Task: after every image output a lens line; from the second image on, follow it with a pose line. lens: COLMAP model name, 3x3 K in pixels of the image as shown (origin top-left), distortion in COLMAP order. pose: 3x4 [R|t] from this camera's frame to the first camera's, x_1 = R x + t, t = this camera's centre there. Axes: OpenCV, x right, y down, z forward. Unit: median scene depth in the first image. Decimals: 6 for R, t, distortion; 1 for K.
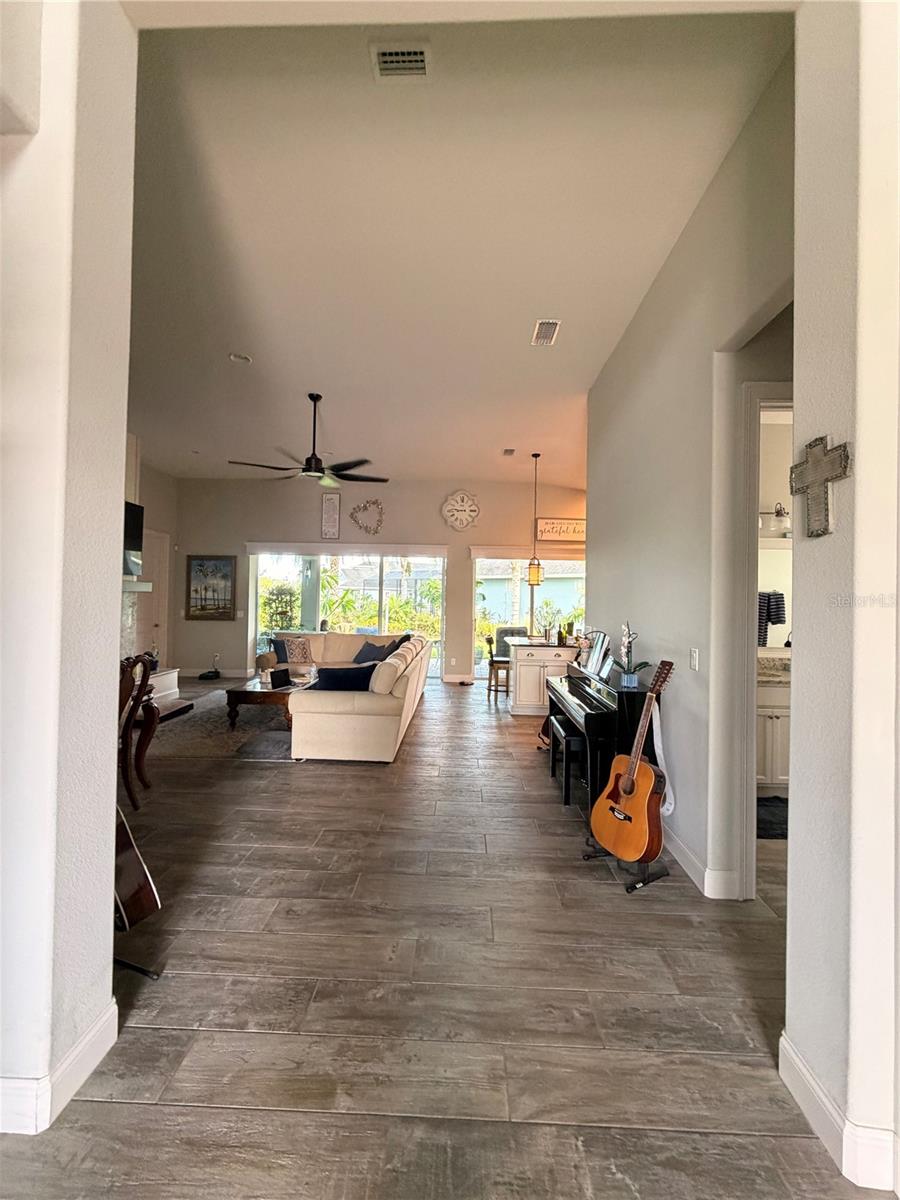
lens RADIAL K [[494.2, 0, 450.0], [0, 494.2, 600.0], [0, 0, 1]] dist [0.000021, 0.000027]
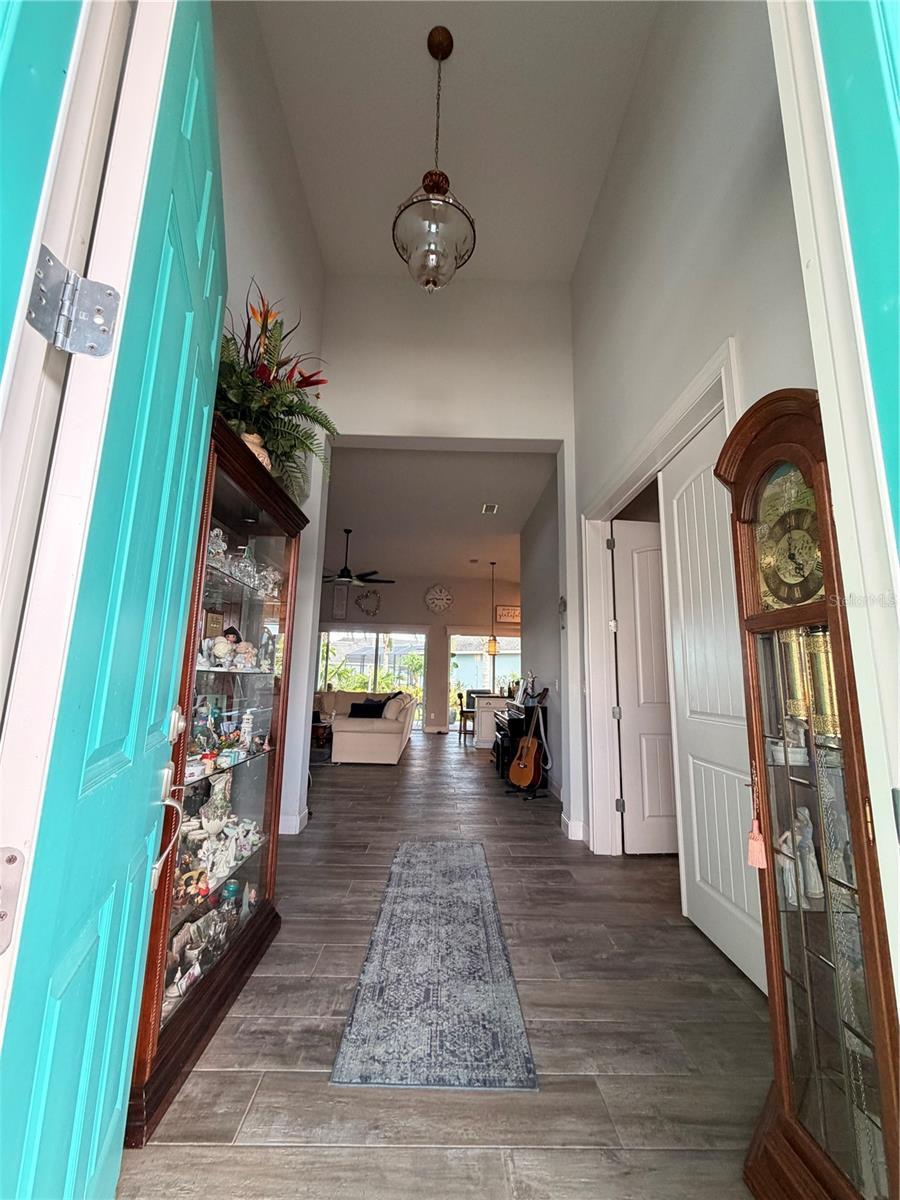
lens RADIAL K [[494.2, 0, 450.0], [0, 494.2, 600.0], [0, 0, 1]] dist [0.000021, 0.000027]
pose [[0.998730, 0.012751, 0.048745, -0.017995], [-0.005055, 0.987924, -0.154858, 0.032035], [-0.050130, 0.154415, 0.986733, -0.380789]]
